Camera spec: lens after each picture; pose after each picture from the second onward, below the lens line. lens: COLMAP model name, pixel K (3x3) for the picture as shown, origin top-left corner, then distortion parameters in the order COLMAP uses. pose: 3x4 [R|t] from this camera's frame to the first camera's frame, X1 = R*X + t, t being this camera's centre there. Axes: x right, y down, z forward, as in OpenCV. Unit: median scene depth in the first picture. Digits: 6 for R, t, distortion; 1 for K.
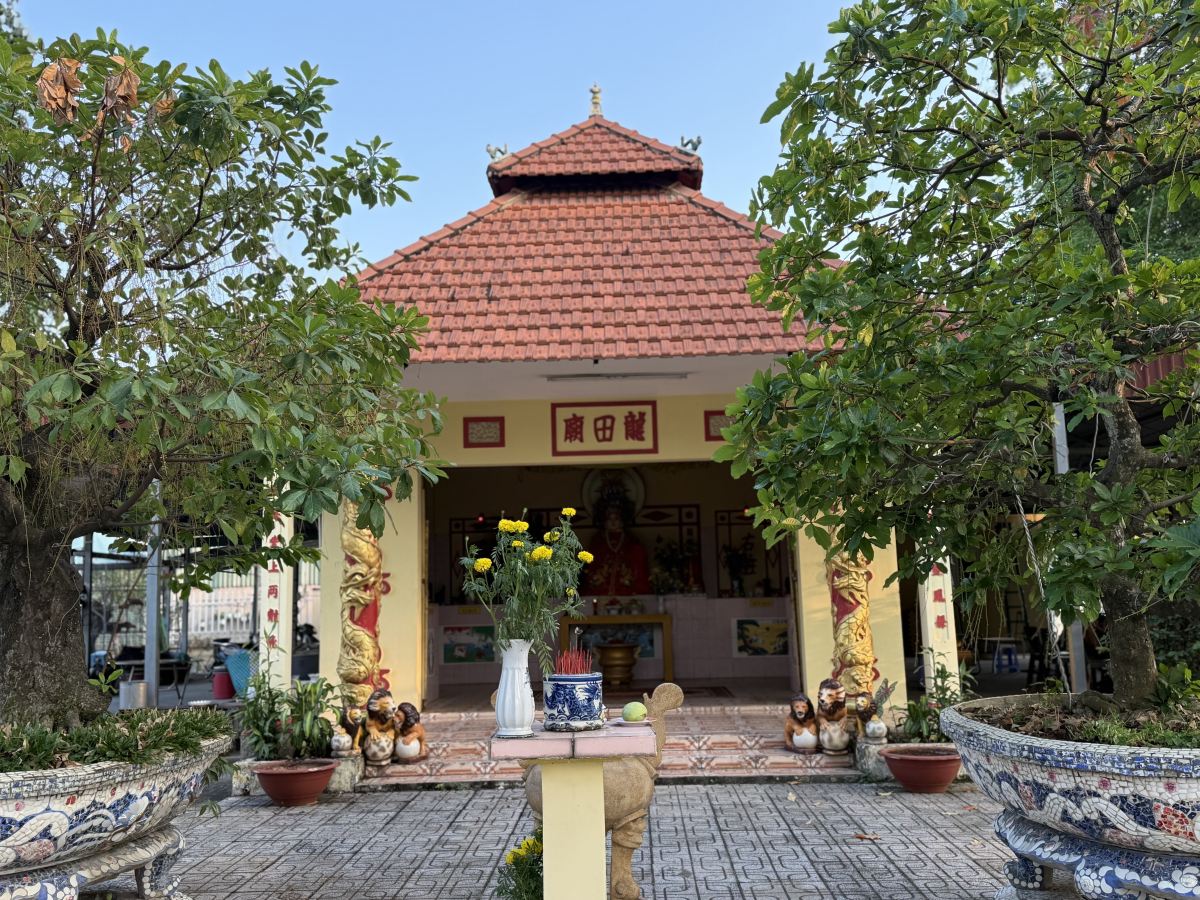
lens RADIAL K [[1214.8, 0, 598.6], [0, 1214.8, 447.3], [0, 0, 1]] dist [0.023765, 0.000000]
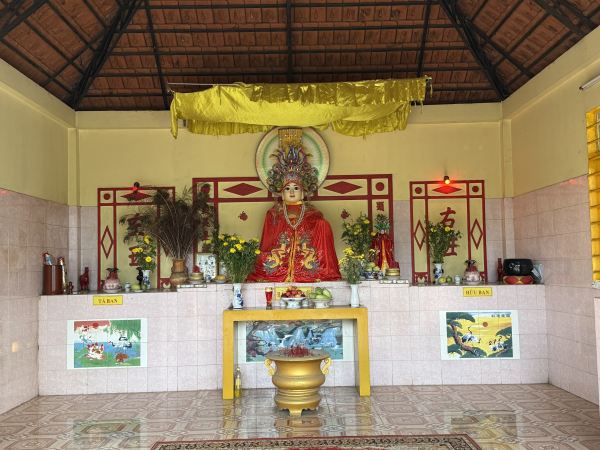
lens RADIAL K [[623.9, 0, 300.1], [0, 623.9, 225.1], [0, 0, 1]] dist [0.120767, 0.000000]
pose [[0.999433, 0.005949, 0.033142, 0.003762], [-0.007989, 0.998058, 0.061778, 0.059646], [-0.032710, -0.062007, 0.997540, 0.594228]]
